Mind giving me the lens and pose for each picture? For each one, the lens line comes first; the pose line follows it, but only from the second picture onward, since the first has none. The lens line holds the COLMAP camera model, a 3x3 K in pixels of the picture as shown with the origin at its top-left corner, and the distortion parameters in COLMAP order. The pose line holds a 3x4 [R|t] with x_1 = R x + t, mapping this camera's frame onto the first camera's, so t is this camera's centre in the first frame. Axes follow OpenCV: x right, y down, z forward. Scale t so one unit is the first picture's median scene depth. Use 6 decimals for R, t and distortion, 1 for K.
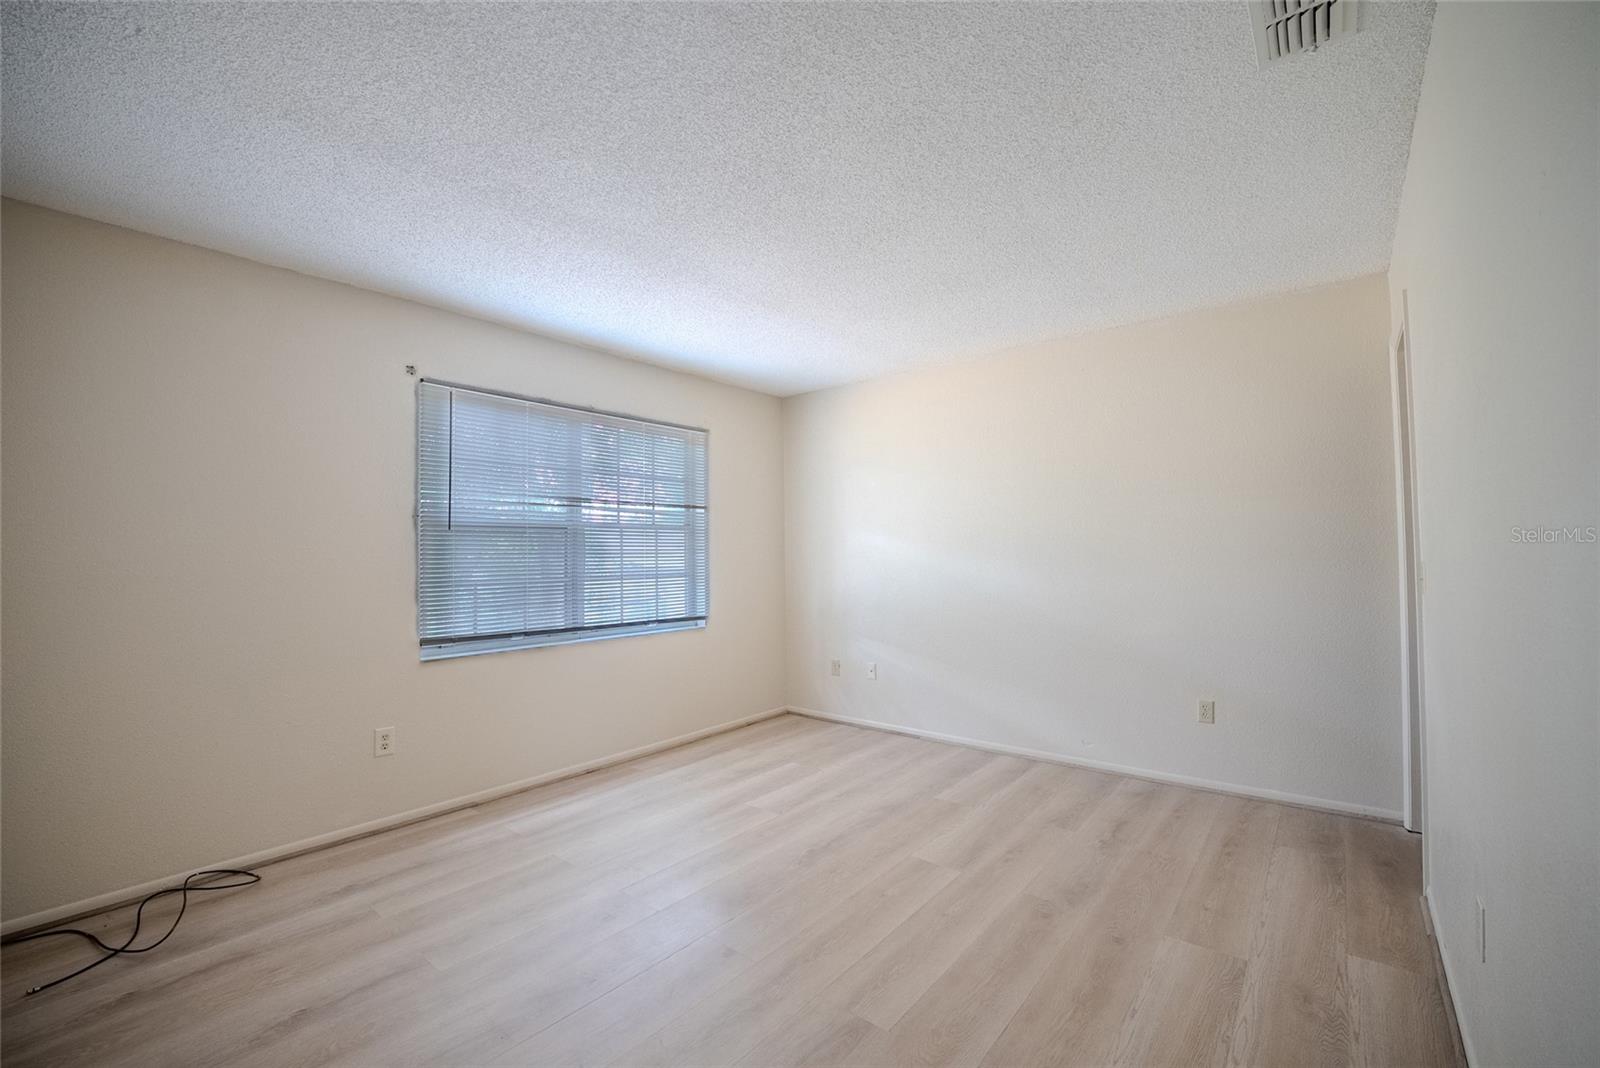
lens RADIAL K [[654.2, 0, 792.2], [0, 654.2, 537.6], [0, 0, 1]] dist [-0.024574, 0.002403]
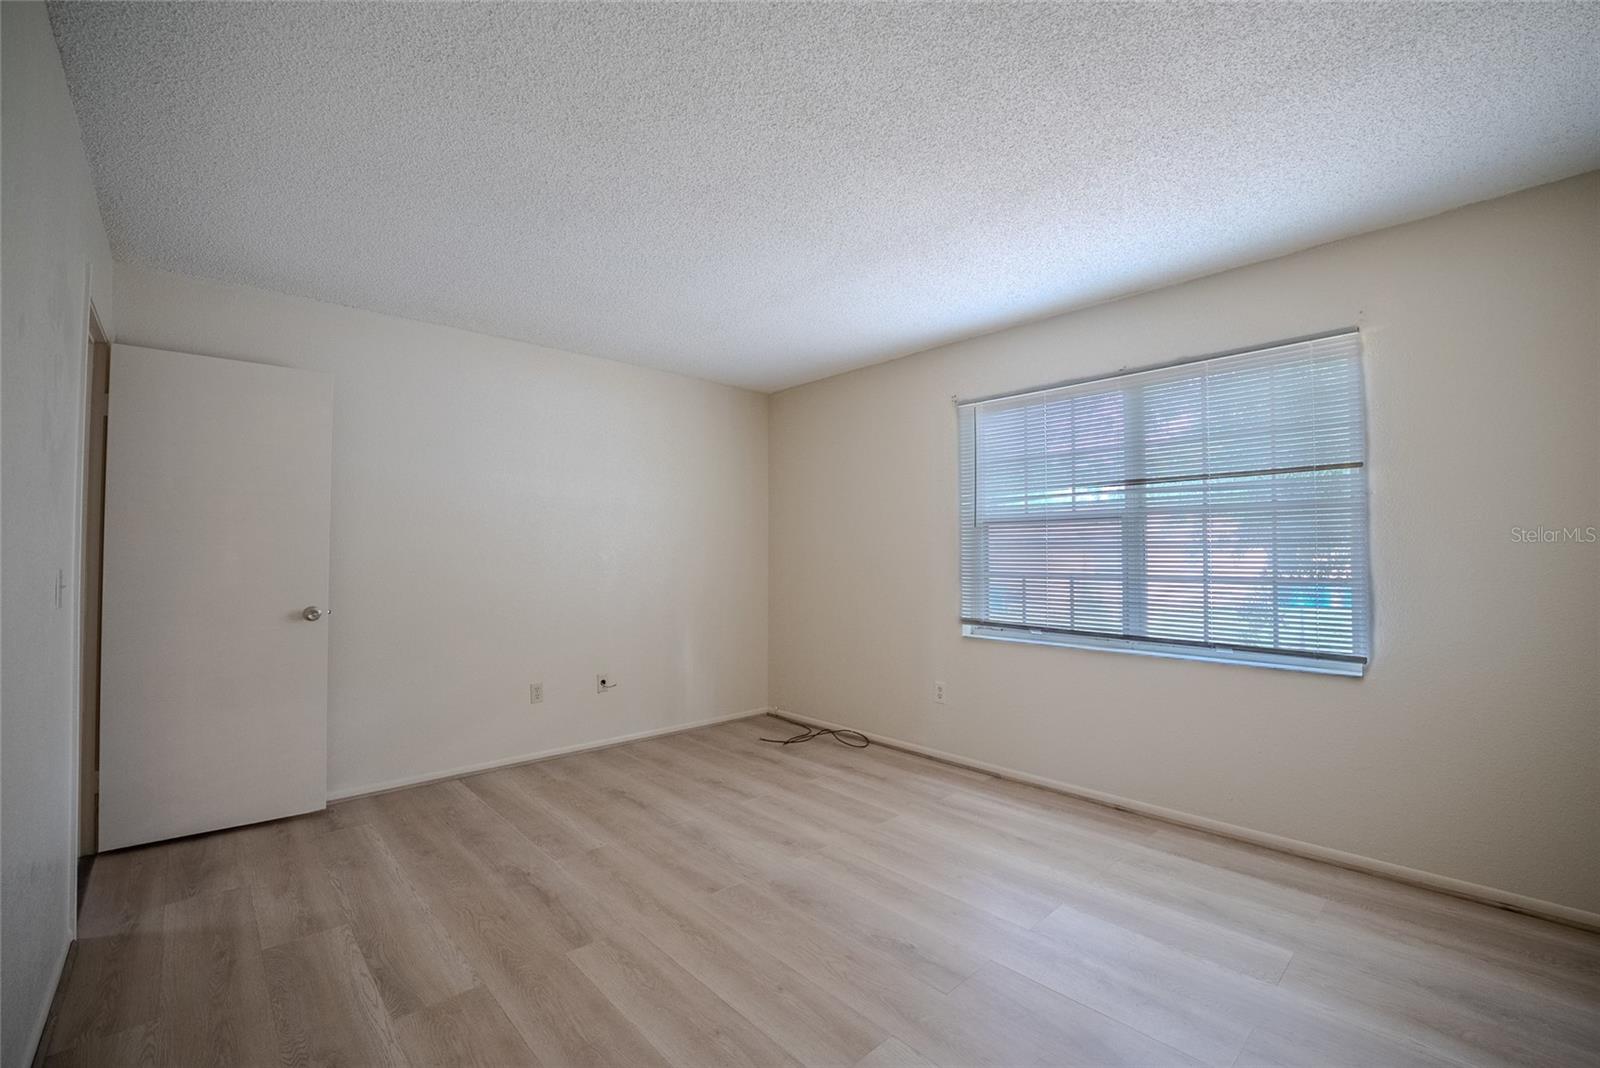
lens RADIAL K [[654.2, 0, 792.5], [0, 654.2, 537.3], [0, 0, 1]] dist [-0.024574, 0.002403]
pose [[-0.115555, -0.012988, -0.993216, 0.660130], [0.030161, 0.999408, -0.016578, 0.015283], [0.992843, -0.031872, -0.115095, 0.805551]]
